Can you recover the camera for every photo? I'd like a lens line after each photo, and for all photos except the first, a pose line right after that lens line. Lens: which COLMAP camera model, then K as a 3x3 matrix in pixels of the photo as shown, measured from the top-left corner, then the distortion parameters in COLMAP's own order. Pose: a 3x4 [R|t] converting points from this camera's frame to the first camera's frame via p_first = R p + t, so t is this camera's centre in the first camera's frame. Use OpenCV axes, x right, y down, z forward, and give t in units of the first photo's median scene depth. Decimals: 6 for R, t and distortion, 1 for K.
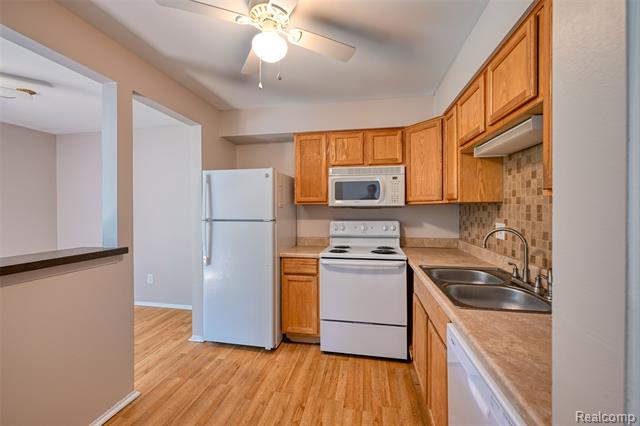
lens RADIAL K [[256.1, 0, 319.3], [0, 256.1, 209.9], [0, 0, 1]] dist [0.002110, 0.000067]
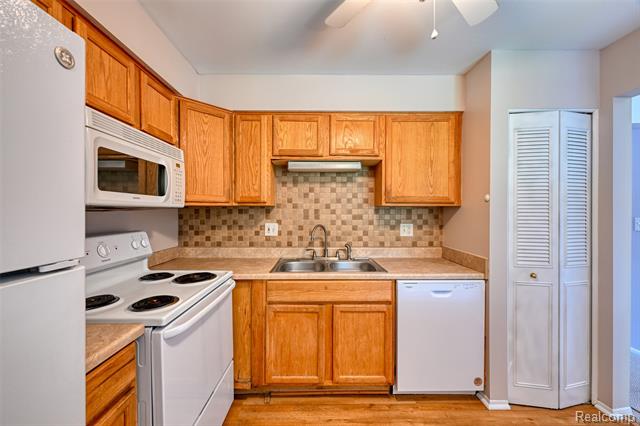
lens RADIAL K [[256.1, 0, 316.9], [0, 256.1, 211.0], [0, 0, 1]] dist [0.002110, 0.000067]
pose [[-0.189433, 0.002592, 0.981890, -0.506284], [0.003710, 0.999991, -0.001924, -0.004530], [-0.981887, 0.003278, -0.189440, 0.909005]]
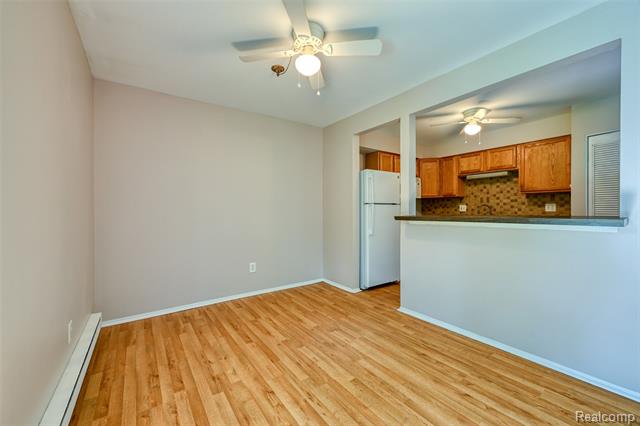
lens RADIAL K [[256.1, 0, 318.0], [0, 256.1, 213.0], [0, 0, 1]] dist [0.002110, 0.000067]
pose [[0.689174, -0.007985, 0.724552, -1.937010], [0.007444, 0.999965, 0.003939, 0.098269], [-0.724558, 0.002679, 0.689209, 0.248257]]
